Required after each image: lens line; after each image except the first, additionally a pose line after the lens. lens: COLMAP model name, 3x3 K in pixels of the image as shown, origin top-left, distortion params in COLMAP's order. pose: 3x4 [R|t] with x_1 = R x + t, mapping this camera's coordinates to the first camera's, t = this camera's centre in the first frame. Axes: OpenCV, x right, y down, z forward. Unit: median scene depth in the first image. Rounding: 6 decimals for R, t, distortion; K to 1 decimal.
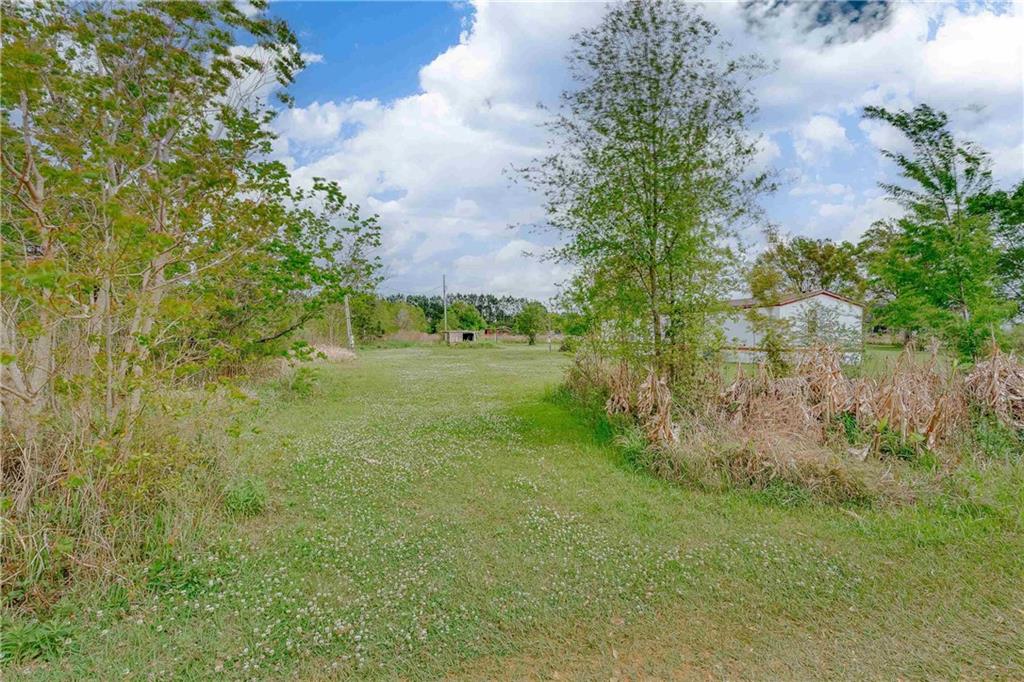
lens RADIAL K [[464.8, 0, 512.0], [0, 464.8, 341.0], [0, 0, 1]] dist [-0.002582, -0.000496]
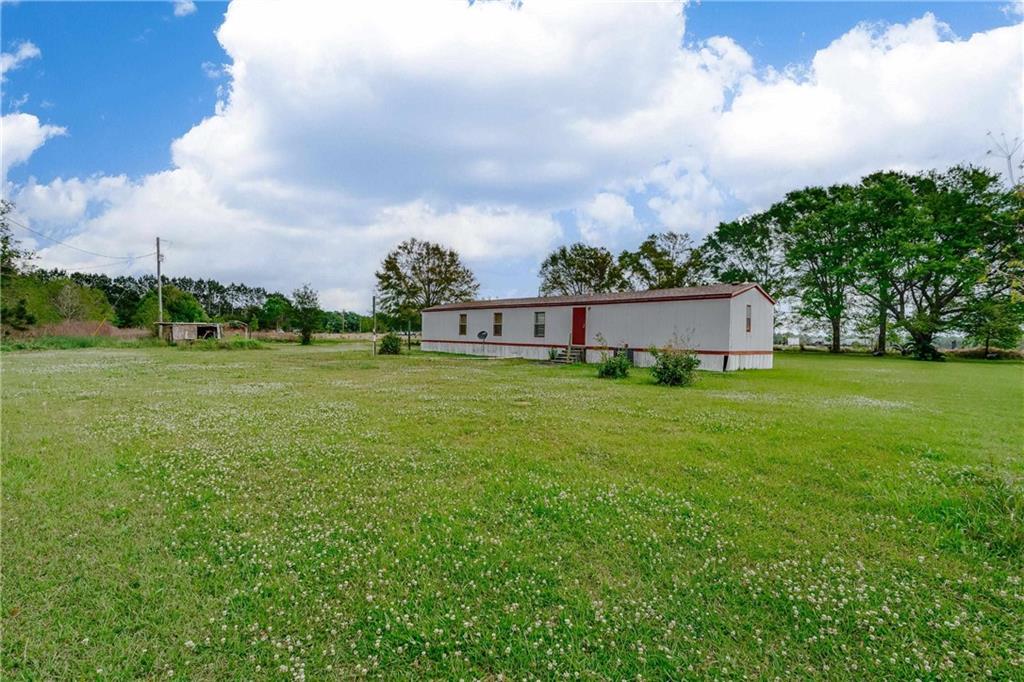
lens RADIAL K [[464.8, 0, 512.0], [0, 464.8, 341.0], [0, 0, 1]] dist [-0.002582, -0.000496]
pose [[0.854980, 0.008974, 0.518584, -0.050201], [-0.008643, 0.999958, -0.003054, 0.001623], [-0.518589, -0.001872, 0.855022, 0.157835]]
